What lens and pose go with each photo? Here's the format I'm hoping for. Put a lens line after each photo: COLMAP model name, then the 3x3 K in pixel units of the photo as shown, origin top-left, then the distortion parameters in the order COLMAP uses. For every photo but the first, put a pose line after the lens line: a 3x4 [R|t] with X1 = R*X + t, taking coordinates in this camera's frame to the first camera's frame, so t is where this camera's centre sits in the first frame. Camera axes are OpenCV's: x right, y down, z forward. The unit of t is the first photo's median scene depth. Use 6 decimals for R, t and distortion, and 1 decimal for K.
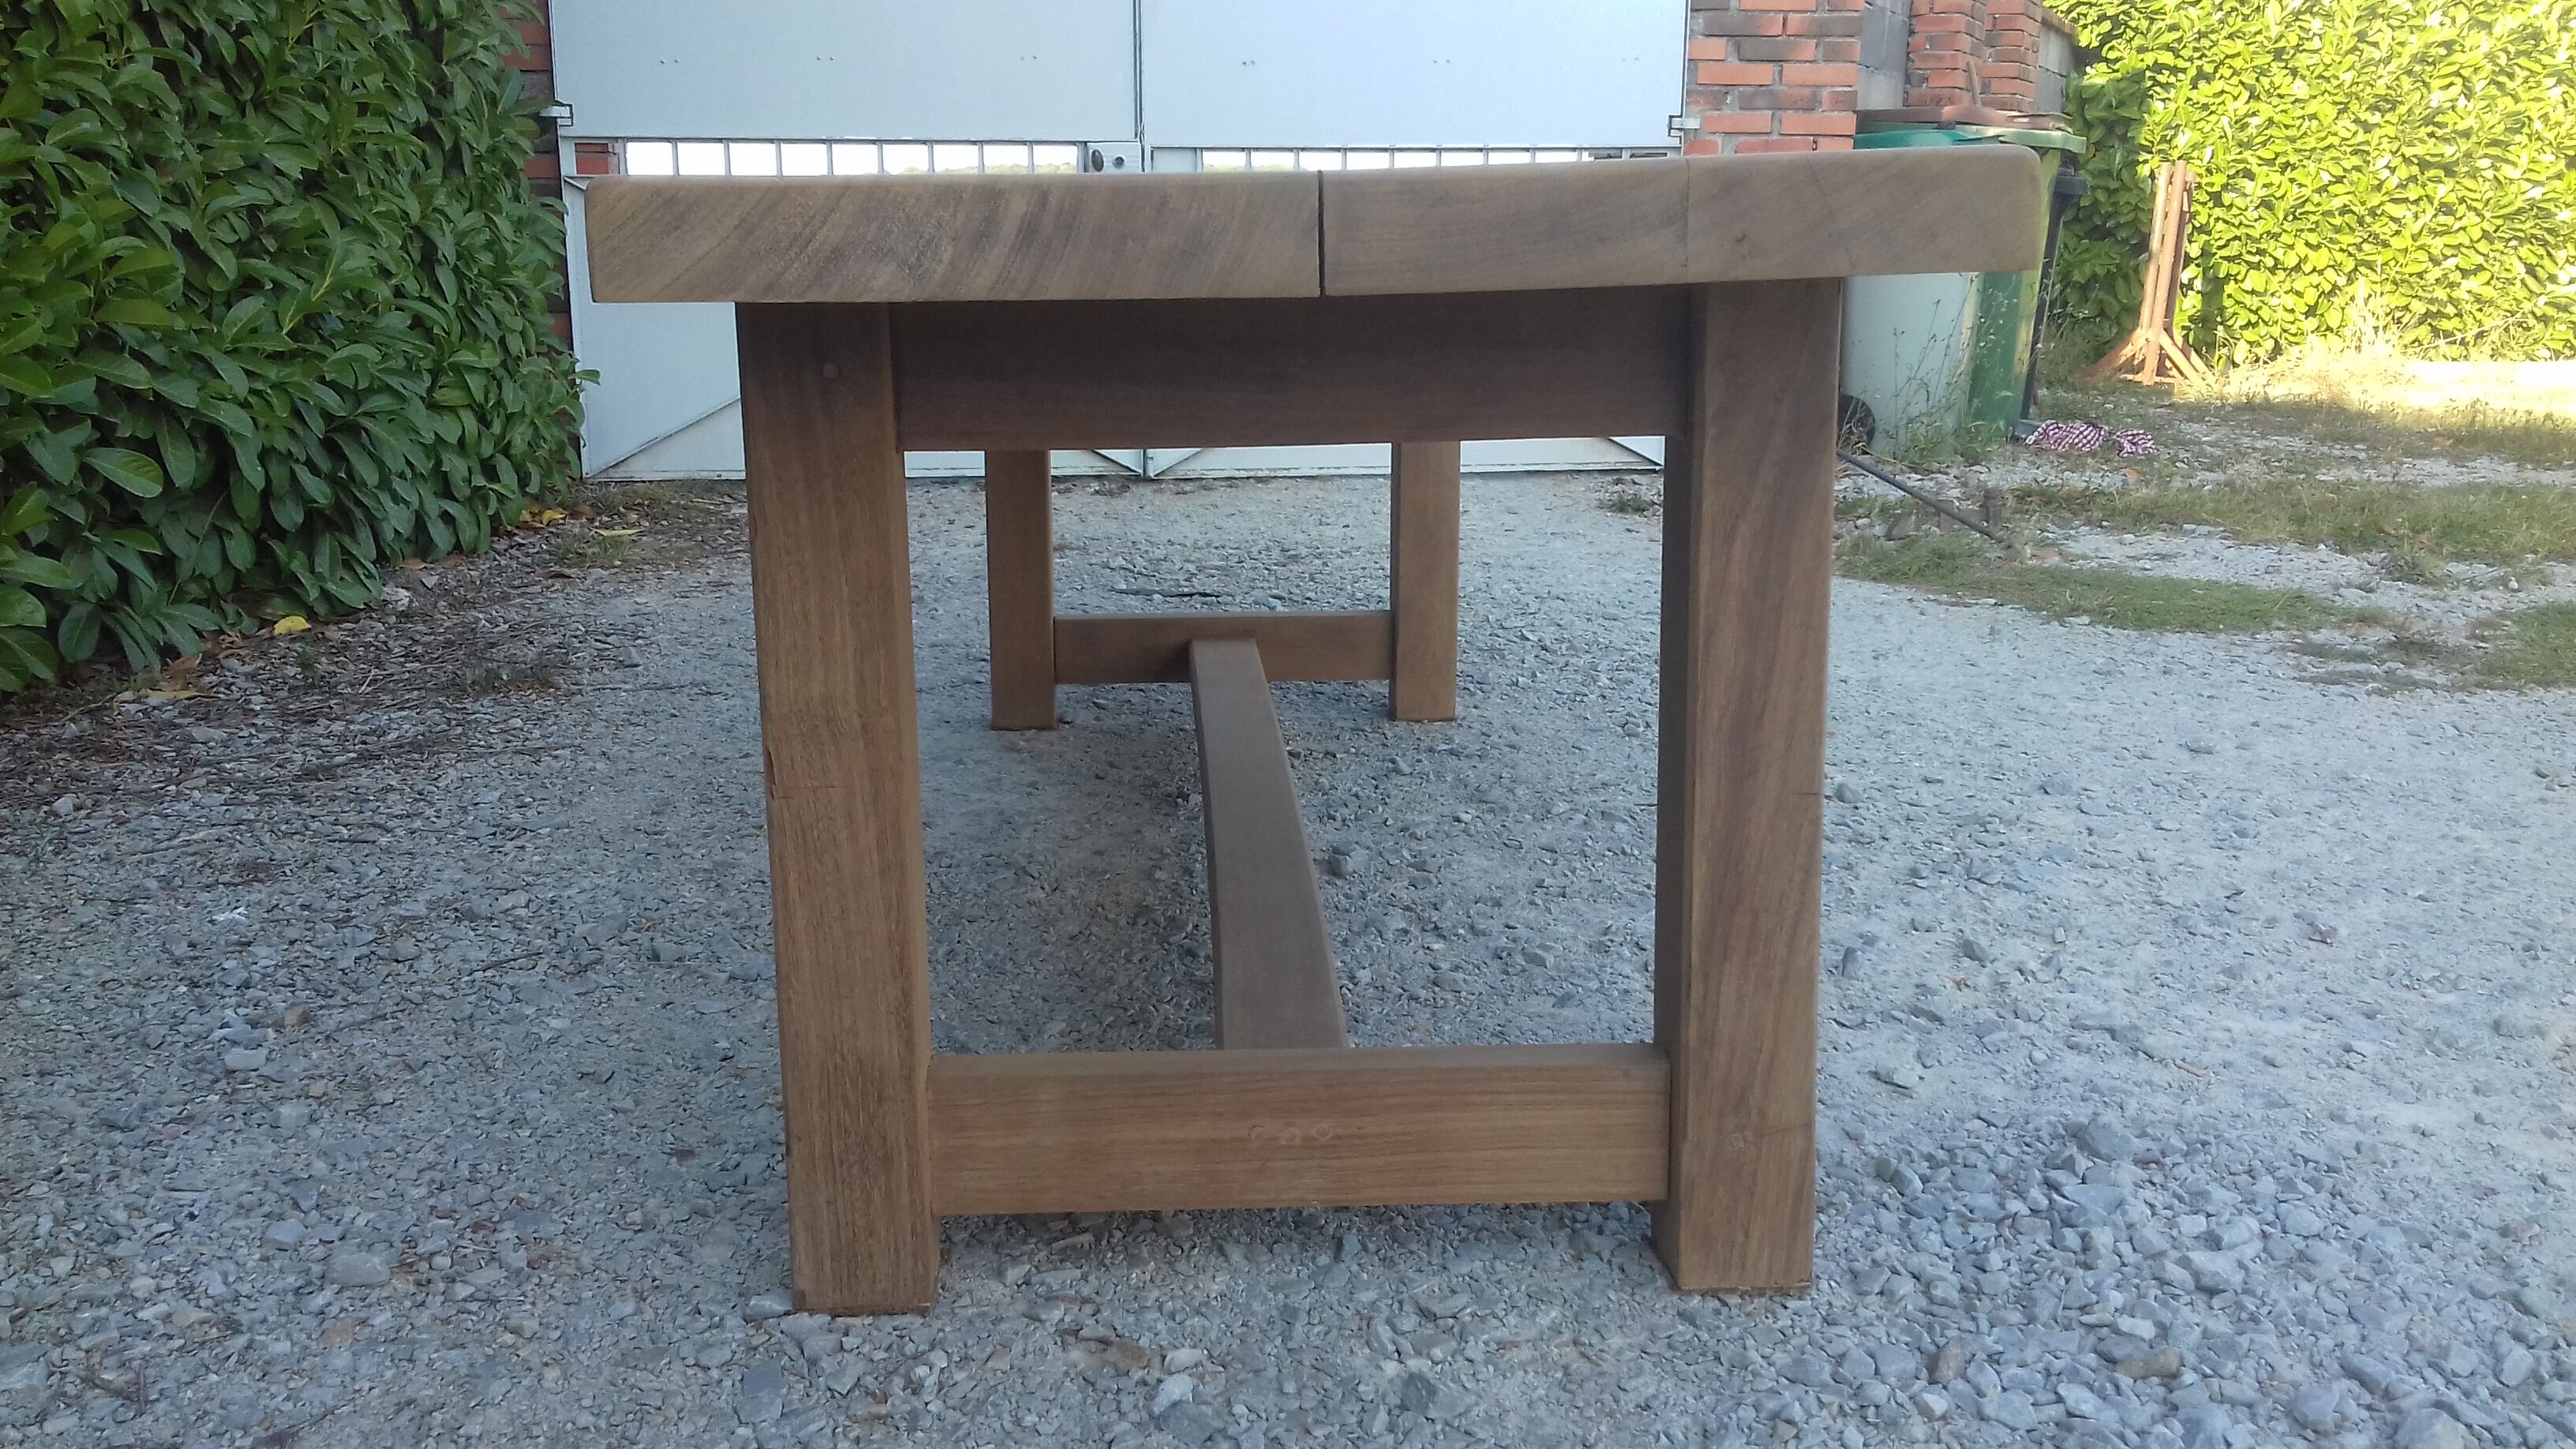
lens RADIAL K [[2350.0, 0, 1280.3], [0, 2350.0, 726.9], [0, 0, 1]] dist [0.029498, 0.000000]
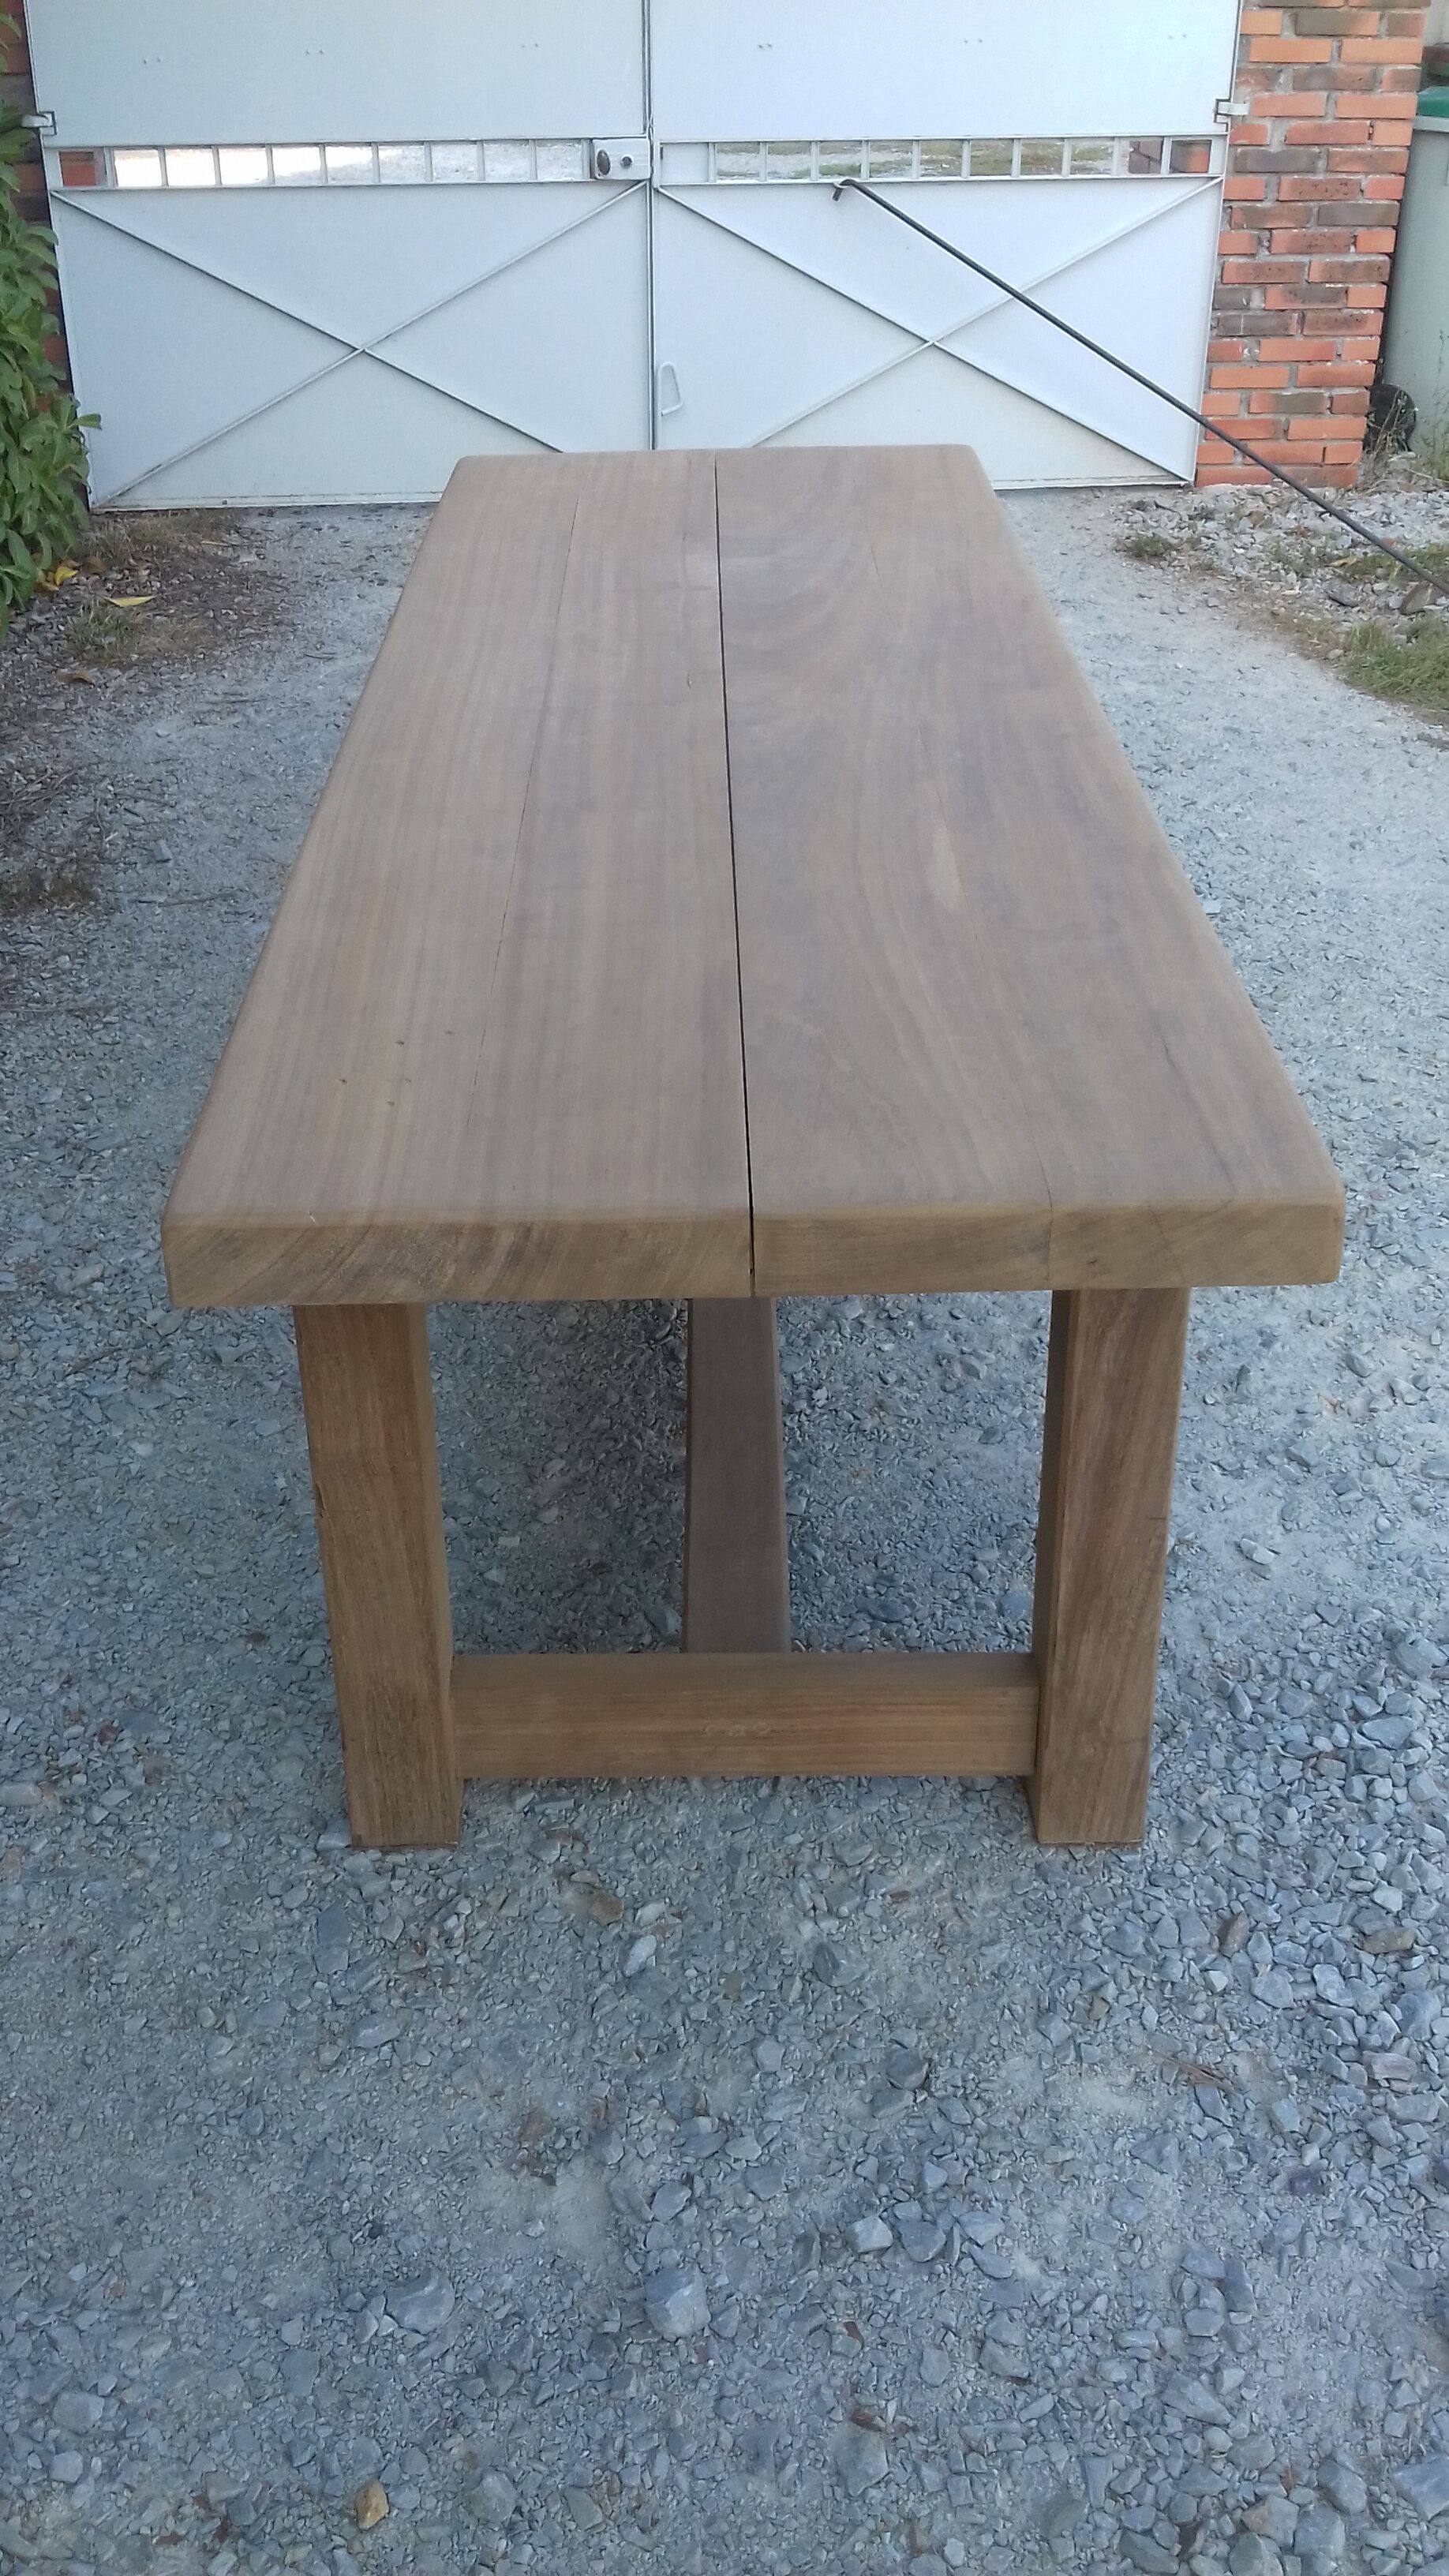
lens RADIAL K [[2350.0, 0, 717.1], [0, 2350.0, 1220.3], [0, 0, 1]] dist [0.029498, 0.000000]
pose [[0.999294, 0.018033, -0.032970, 0.029382], [-0.007967, 0.959068, 0.283065, -0.428600], [0.036725, -0.282602, 0.958534, -0.133467]]
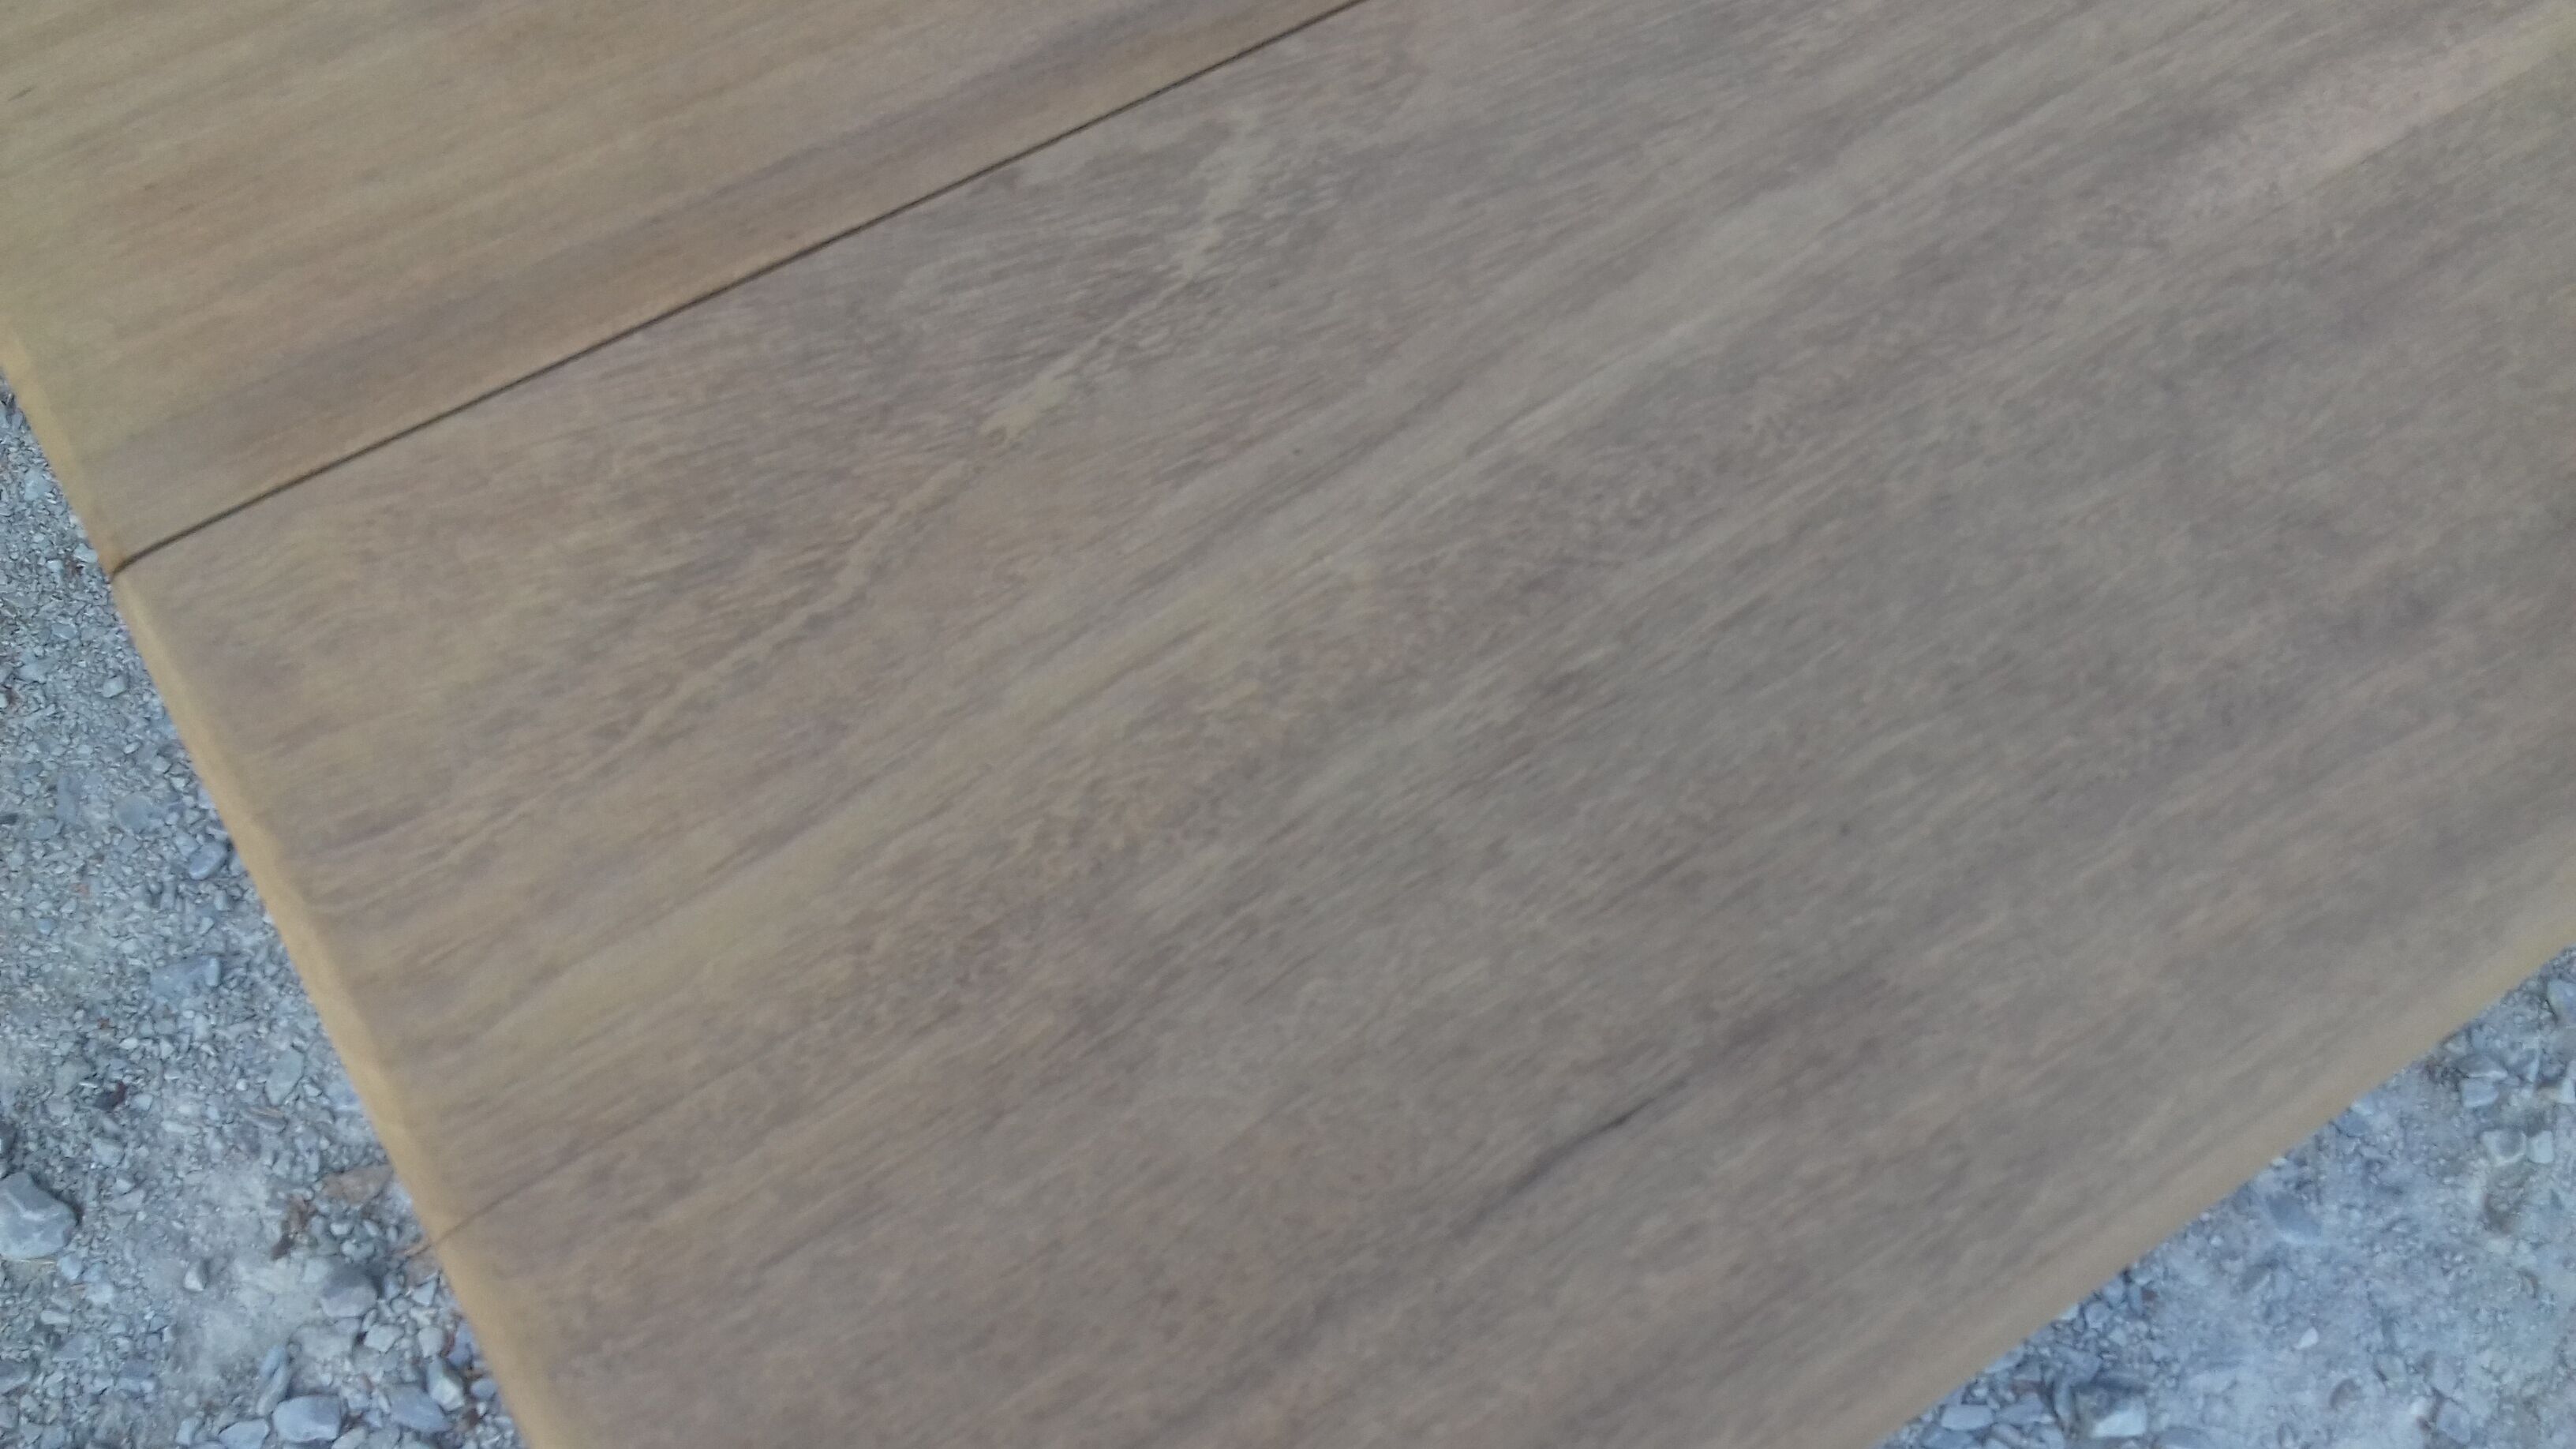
lens RADIAL K [[2350.0, 0, 1289.3], [0, 2350.0, 733.3], [0, 0, 1]] dist [0.029498, 0.000000]
pose [[0.505436, 0.771411, -0.386599, 0.259370], [-0.237765, 0.555210, 0.797001, -0.473839], [0.829459, -0.310913, 0.464037, 0.765887]]
